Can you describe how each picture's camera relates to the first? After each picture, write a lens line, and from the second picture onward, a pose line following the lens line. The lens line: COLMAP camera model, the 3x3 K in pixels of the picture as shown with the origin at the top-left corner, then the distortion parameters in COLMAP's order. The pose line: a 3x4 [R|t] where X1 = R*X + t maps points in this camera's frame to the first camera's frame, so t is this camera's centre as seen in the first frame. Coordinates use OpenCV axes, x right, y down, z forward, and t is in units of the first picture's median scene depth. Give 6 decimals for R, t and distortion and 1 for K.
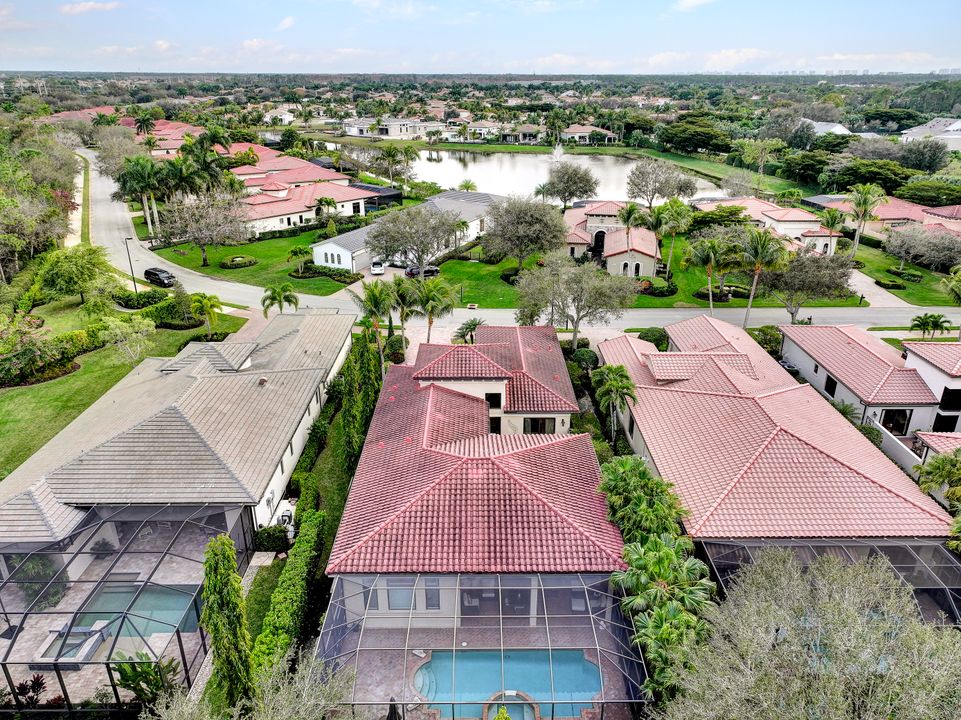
lens RADIAL K [[671.6, 0, 483.7], [0, 671.6, 356.5], [0, 0, 1]] dist [0.003519, 0.003574]
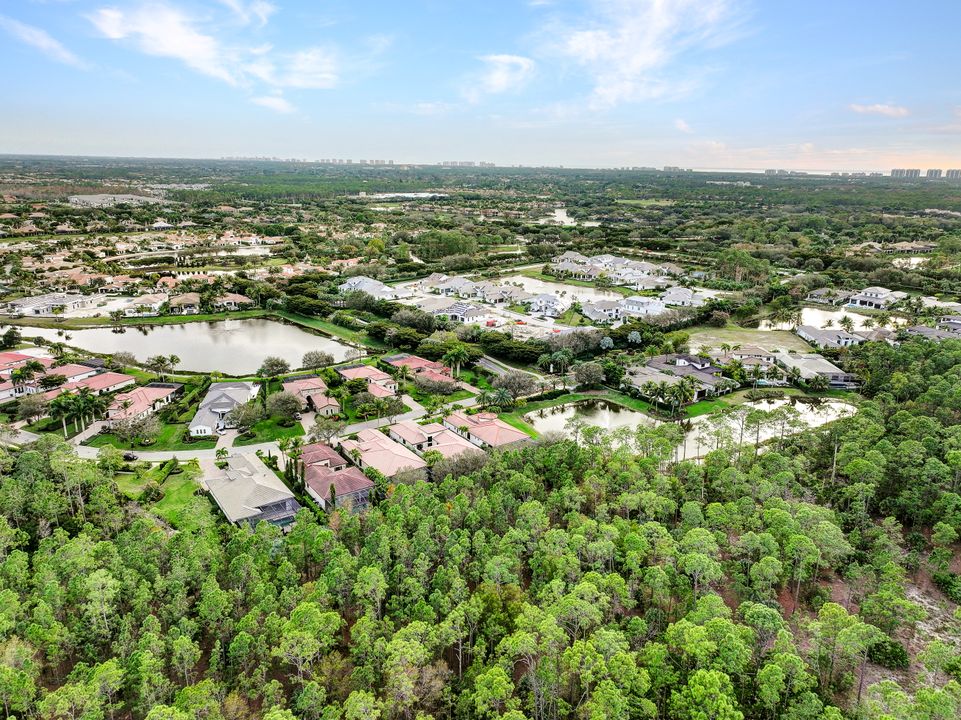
lens RADIAL K [[671.6, 0, 483.7], [0, 671.6, 356.5], [0, 0, 1]] dist [0.003519, 0.003574]
pose [[0.818230, -0.147020, 0.555775, -0.694770], [0.207266, 0.977172, -0.046652, -0.094456], [-0.536229, 0.153365, 0.830023, -1.483640]]
